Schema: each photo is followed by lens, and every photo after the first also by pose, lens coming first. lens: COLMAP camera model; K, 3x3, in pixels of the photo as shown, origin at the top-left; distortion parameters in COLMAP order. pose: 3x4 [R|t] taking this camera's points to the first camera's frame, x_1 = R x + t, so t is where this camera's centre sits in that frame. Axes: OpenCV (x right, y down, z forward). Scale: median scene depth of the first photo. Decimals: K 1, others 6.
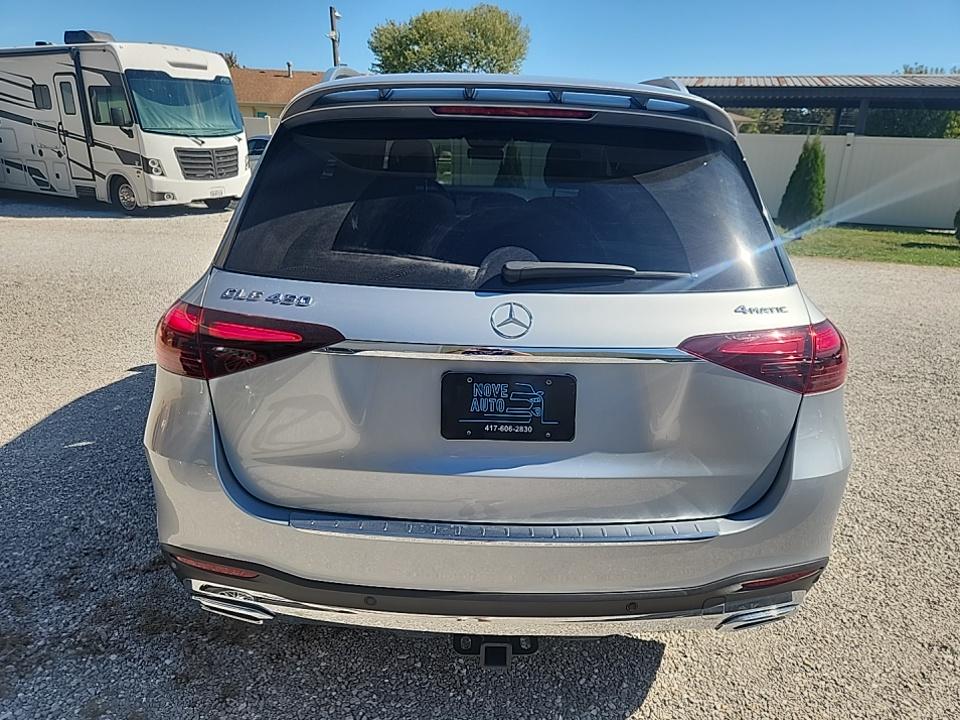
lens RADIAL K [[647.4, 0, 478.8], [0, 647.4, 356.8], [0, 0, 1]] dist [0.034304, -0.027994]
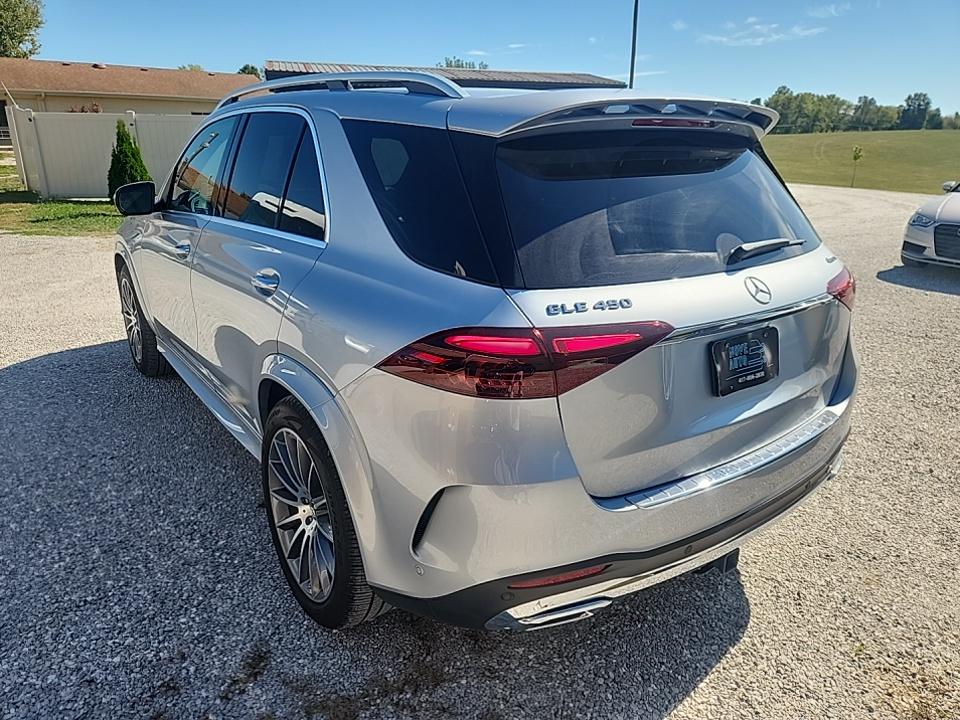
lens RADIAL K [[647.4, 0, 477.8], [0, 647.4, 364.4], [0, 0, 1]] dist [0.034304, -0.027994]
pose [[0.824807, -0.211553, 0.524346, -0.992172], [0.195835, 0.976852, 0.086069, -0.118951], [-0.530417, 0.031695, 0.847144, 0.197753]]
